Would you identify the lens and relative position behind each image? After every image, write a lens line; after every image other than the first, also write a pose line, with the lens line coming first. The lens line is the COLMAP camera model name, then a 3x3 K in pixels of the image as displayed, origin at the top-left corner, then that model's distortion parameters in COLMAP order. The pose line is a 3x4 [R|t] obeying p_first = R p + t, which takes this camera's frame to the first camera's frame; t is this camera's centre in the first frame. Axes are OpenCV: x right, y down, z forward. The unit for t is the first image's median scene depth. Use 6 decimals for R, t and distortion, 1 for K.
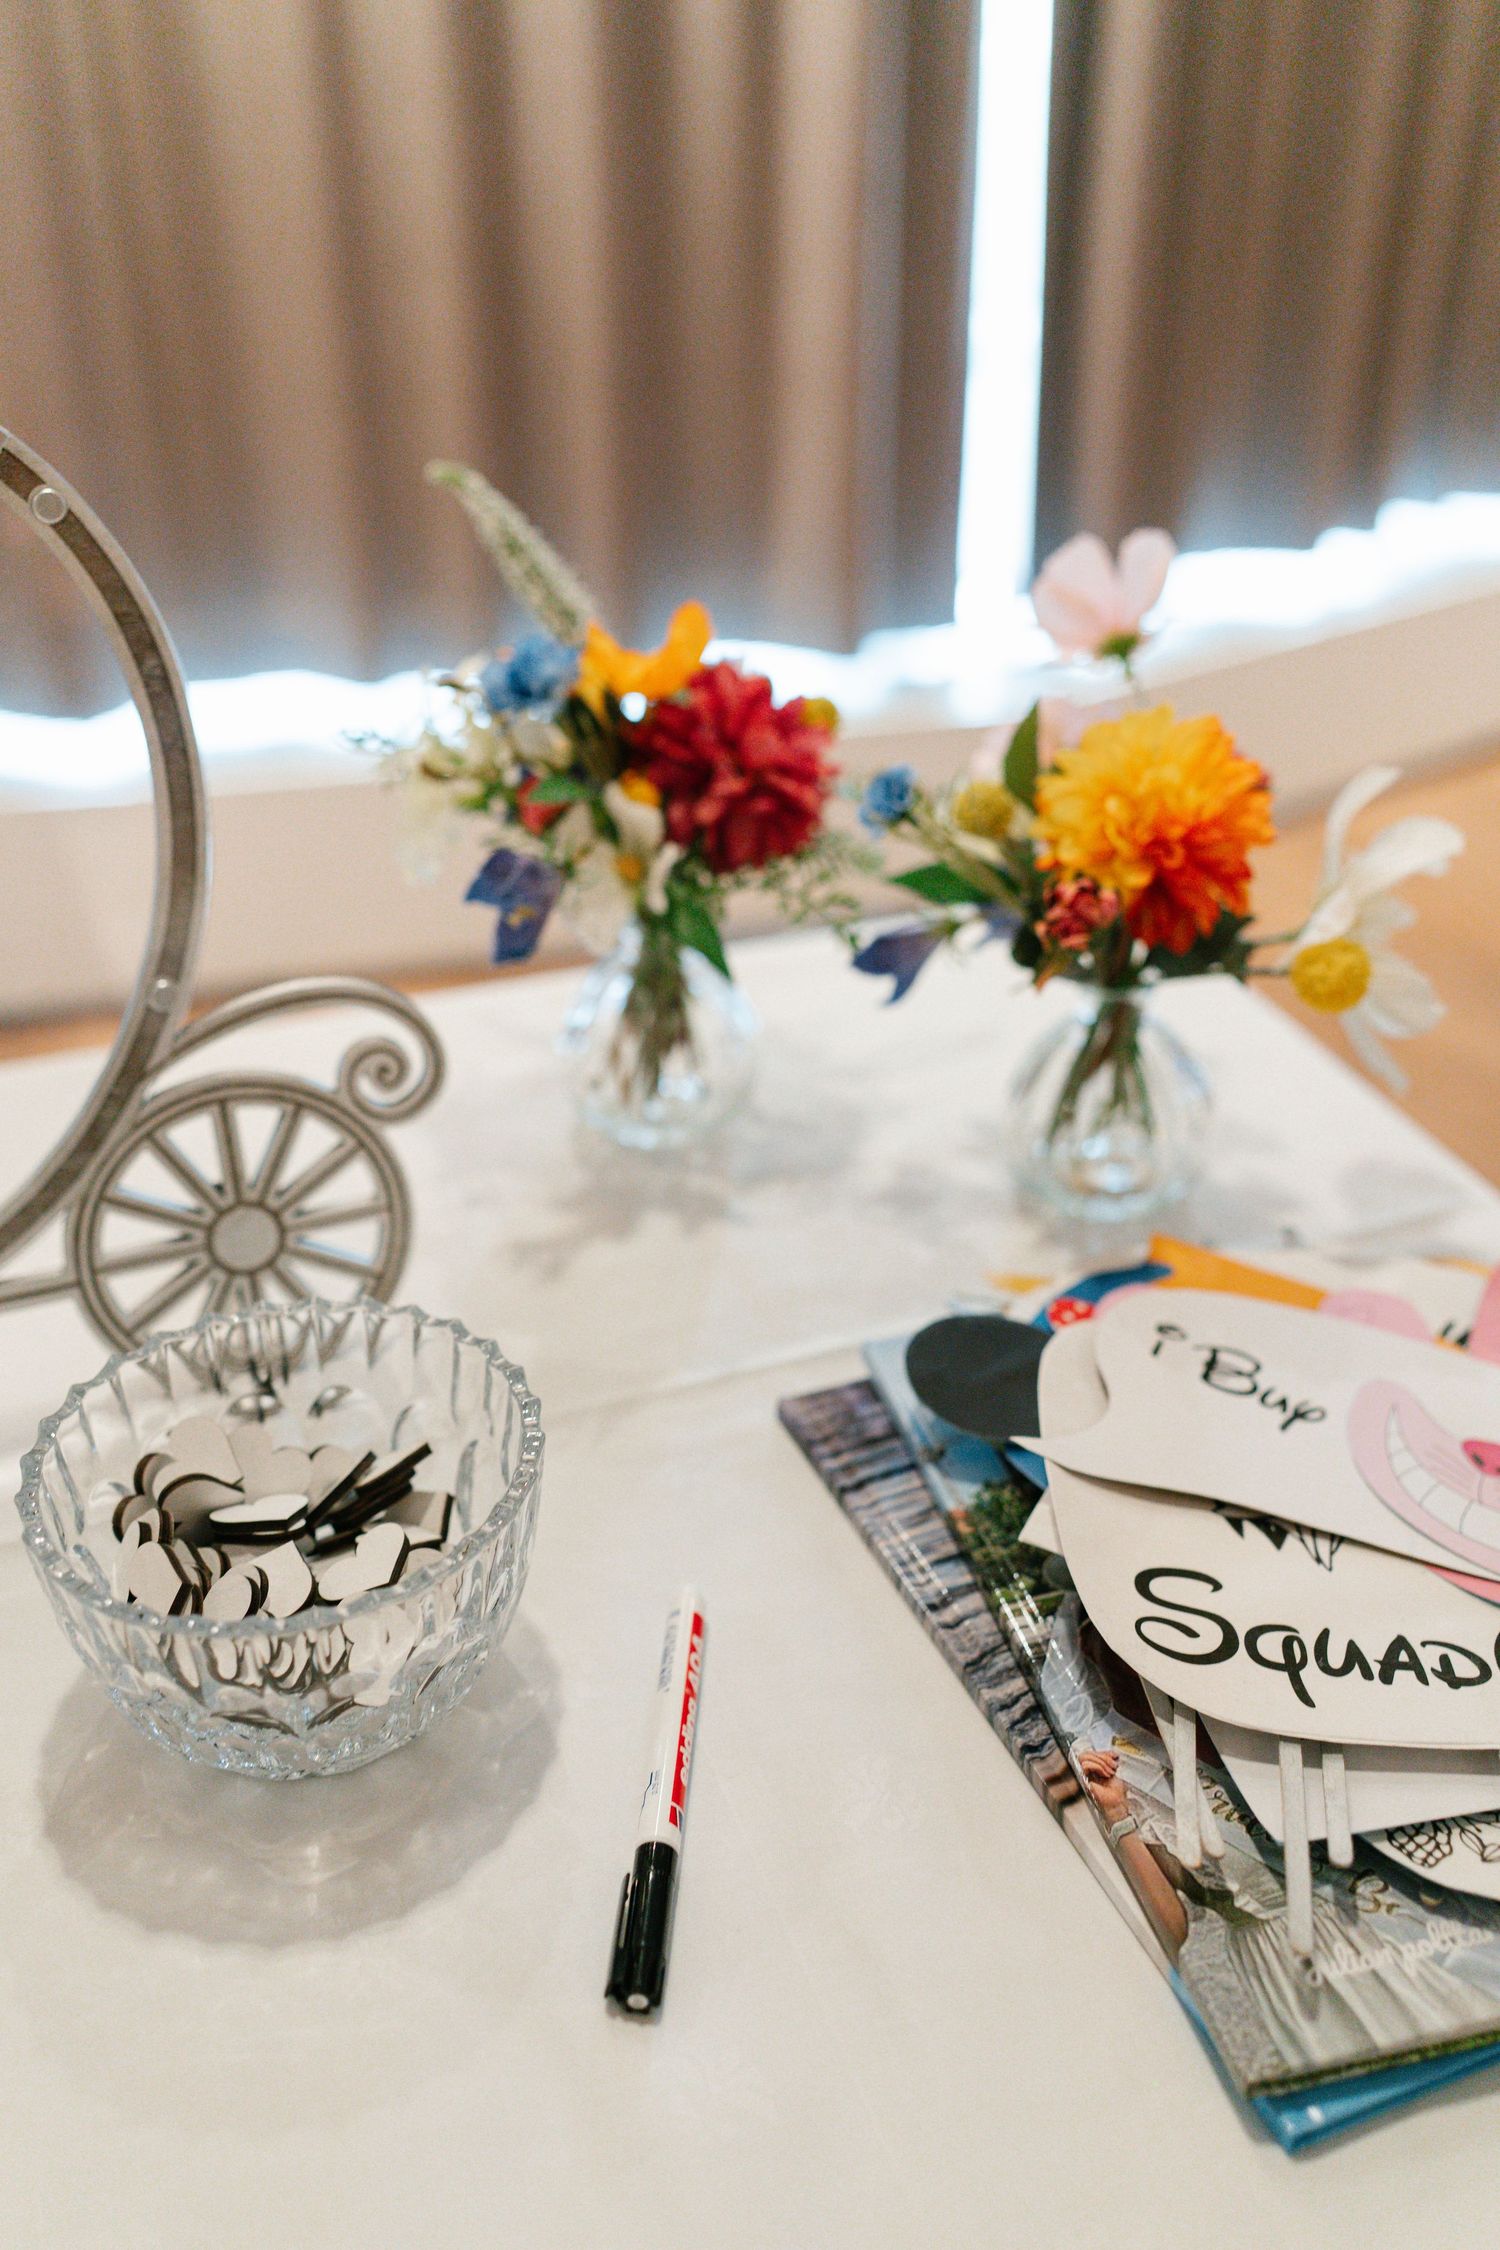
lens RADIAL K [[2157.7, 0, 750.0], [0, 2157.7, 1125.0], [0, 0, 1]] dist [0.048235, -0.007805]
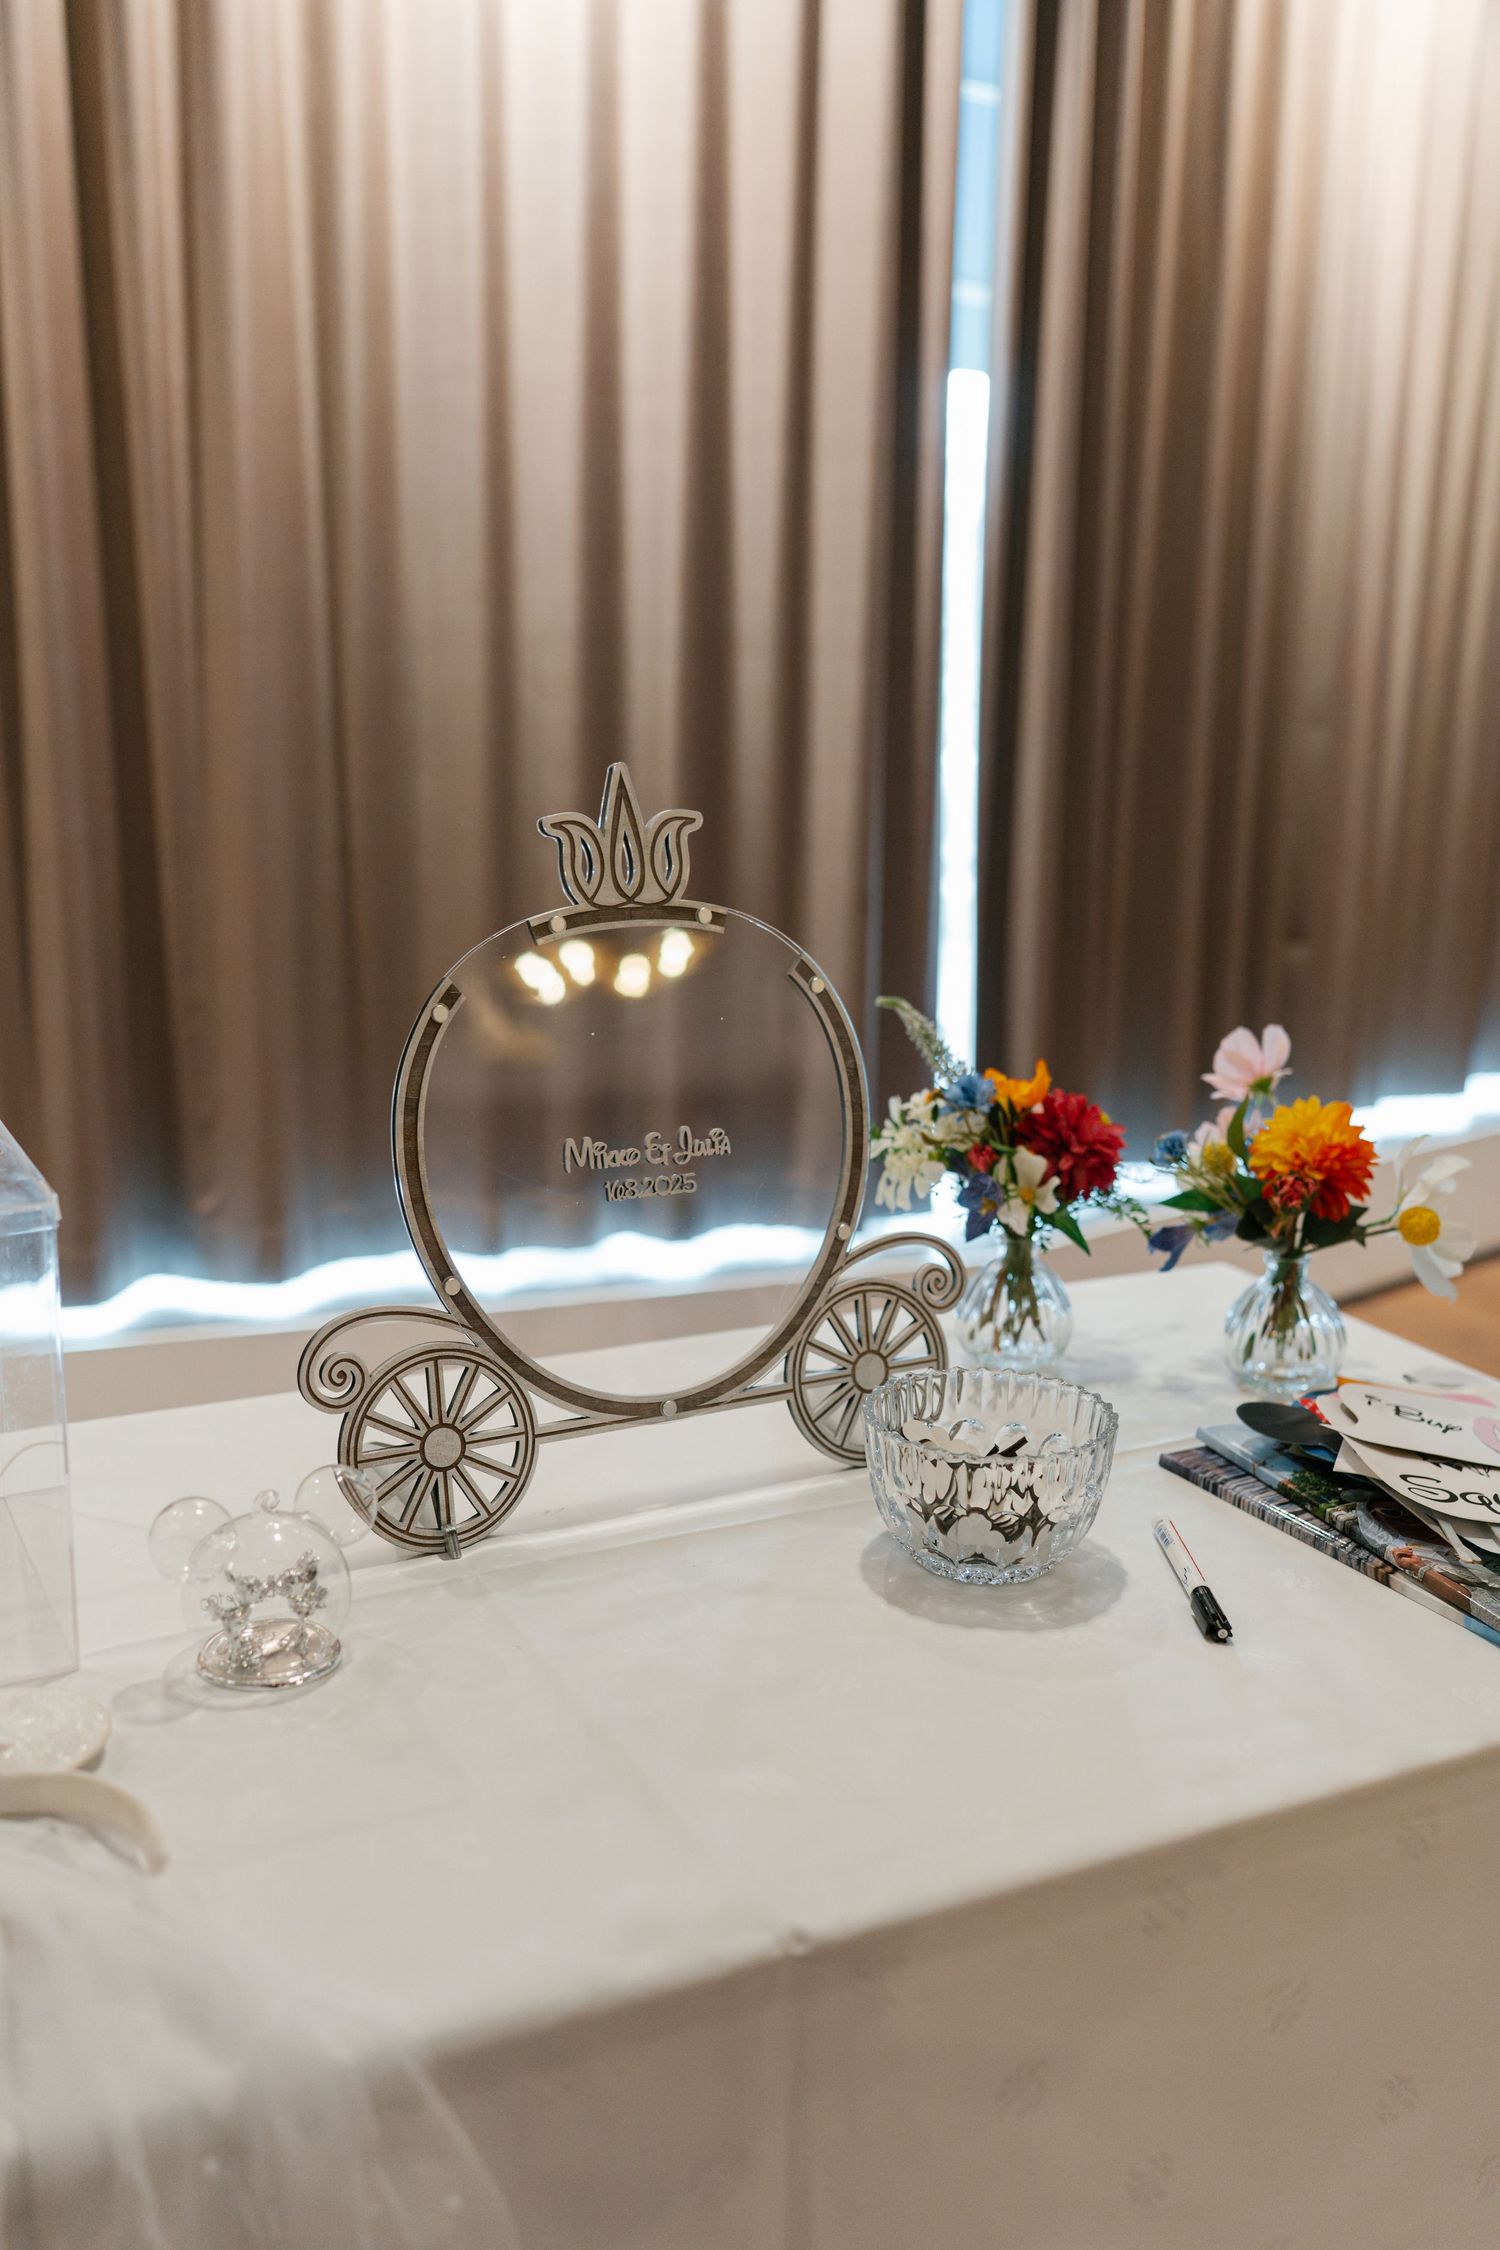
lens RADIAL K [[2157.7, 0, 750.0], [0, 2157.7, 1125.0], [0, 0, 1]] dist [0.048235, -0.007805]
pose [[0.993202, -0.007281, 0.116179, -0.550219], [0.043518, 0.948901, -0.312560, 0.425438], [-0.107966, 0.315491, 0.942767, -0.787799]]
